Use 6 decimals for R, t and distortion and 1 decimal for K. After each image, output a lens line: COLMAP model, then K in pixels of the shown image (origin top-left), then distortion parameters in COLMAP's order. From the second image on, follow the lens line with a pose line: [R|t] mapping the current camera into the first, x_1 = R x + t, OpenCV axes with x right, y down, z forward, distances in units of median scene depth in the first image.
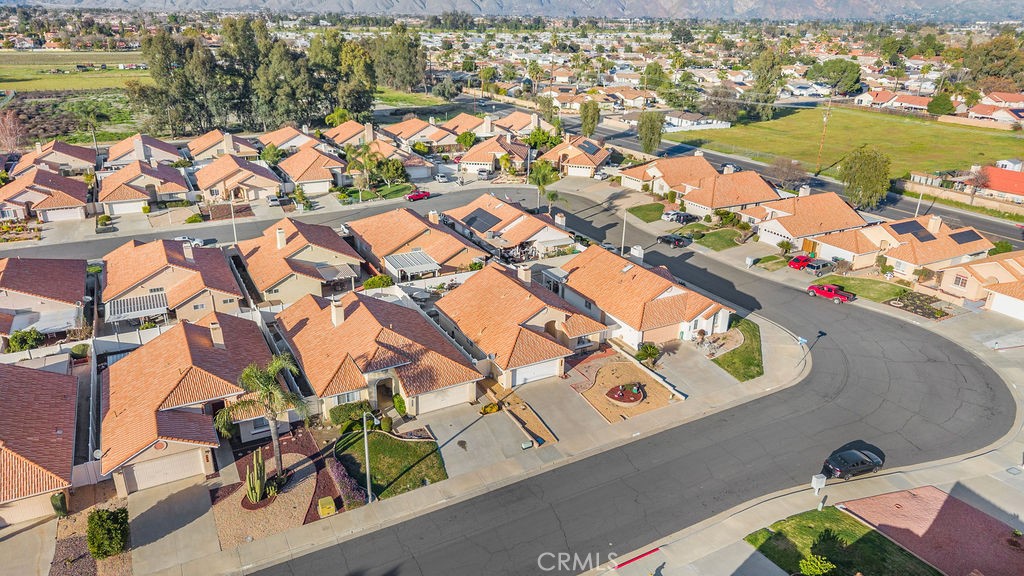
lens RADIAL K [[693.3, 0, 509.7], [0, 693.3, 287.8], [0, 0, 1]] dist [0.013415, -0.012811]
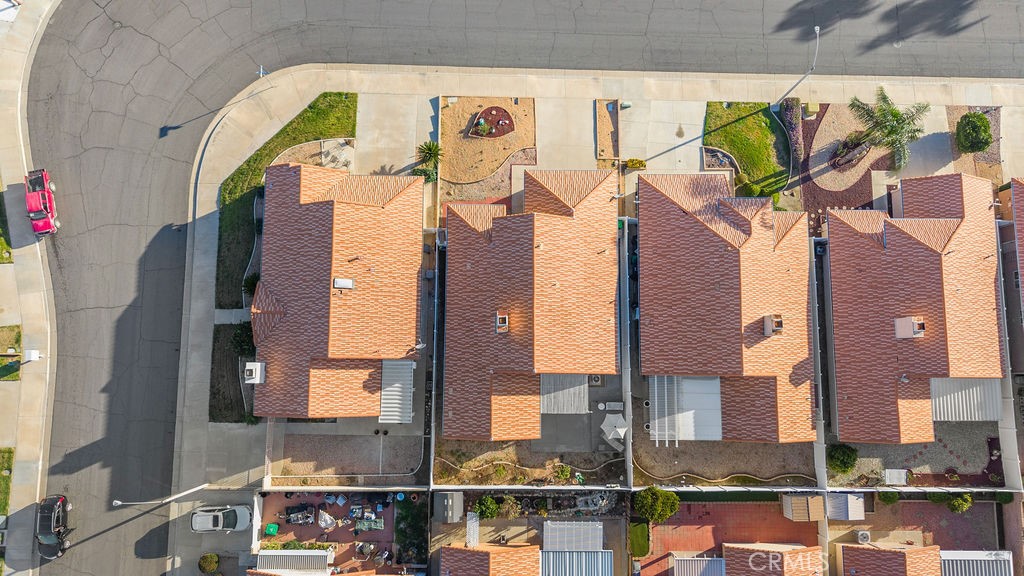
lens RADIAL K [[693.3, 0, 508.8], [0, 693.3, 288.1], [0, 0, 1]] dist [0.013415, -0.012811]
pose [[-0.871835, -0.489358, 0.020793, 0.022264], [0.147347, -0.221555, 0.963951, -0.896836], [-0.467110, 0.843471, 0.265265, 1.039788]]
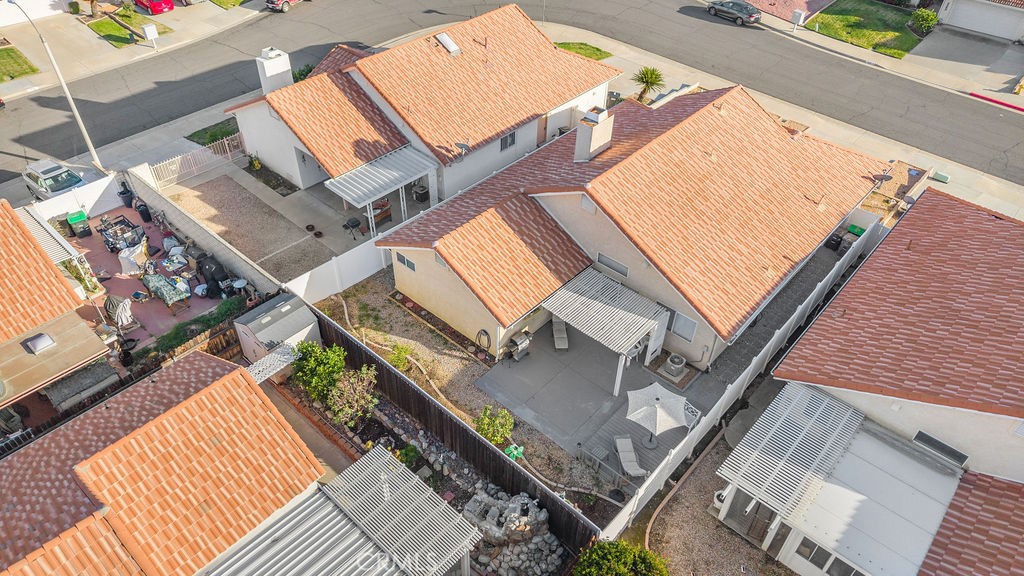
lens RADIAL K [[693.3, 0, 509.7], [0, 693.3, 287.0], [0, 0, 1]] dist [0.013415, -0.012811]
pose [[-0.322540, -0.643713, 0.693975, -0.391837], [0.333421, 0.608904, 0.719769, -0.356411], [-0.885888, 0.463540, 0.018231, 1.424565]]
